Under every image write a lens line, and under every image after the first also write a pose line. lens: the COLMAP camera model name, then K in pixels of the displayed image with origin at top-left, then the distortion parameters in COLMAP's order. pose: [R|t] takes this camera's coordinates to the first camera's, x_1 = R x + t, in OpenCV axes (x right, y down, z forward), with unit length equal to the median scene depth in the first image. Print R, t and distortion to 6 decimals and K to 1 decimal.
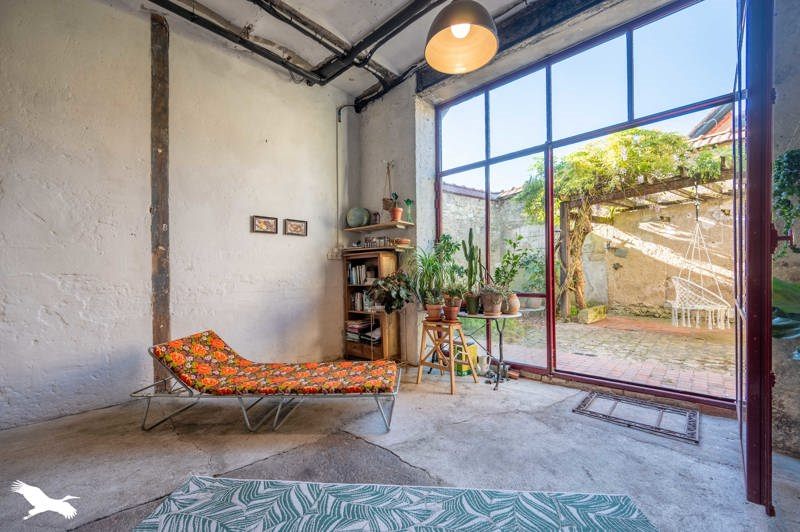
lens RADIAL K [[323.8, 0, 404.6], [0, 323.8, 273.9], [0, 0, 1]] dist [0.003884, 0.000229]
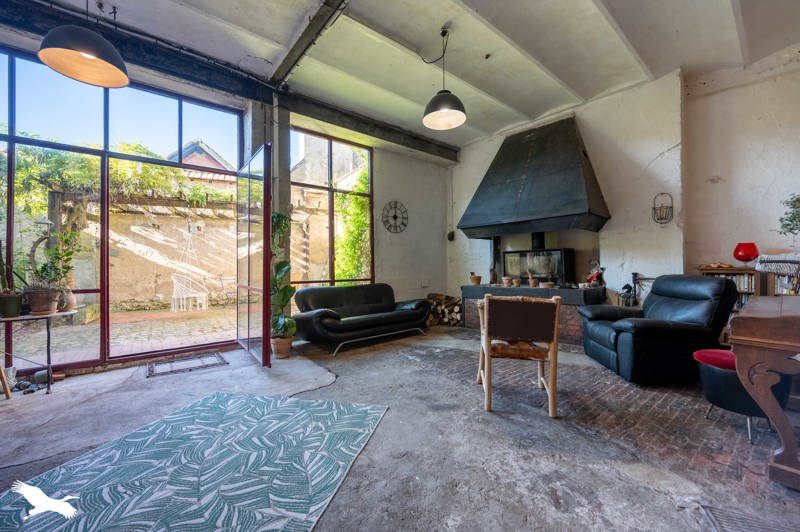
lens RADIAL K [[323.8, 0, 404.9], [0, 323.8, 266.1], [0, 0, 1]] dist [0.003884, 0.000229]
pose [[0.141214, 0.016513, 0.989841, -0.336097], [0.008592, 0.999803, -0.017904, 0.009814], [-0.989942, 0.011033, 0.141044, -0.103107]]
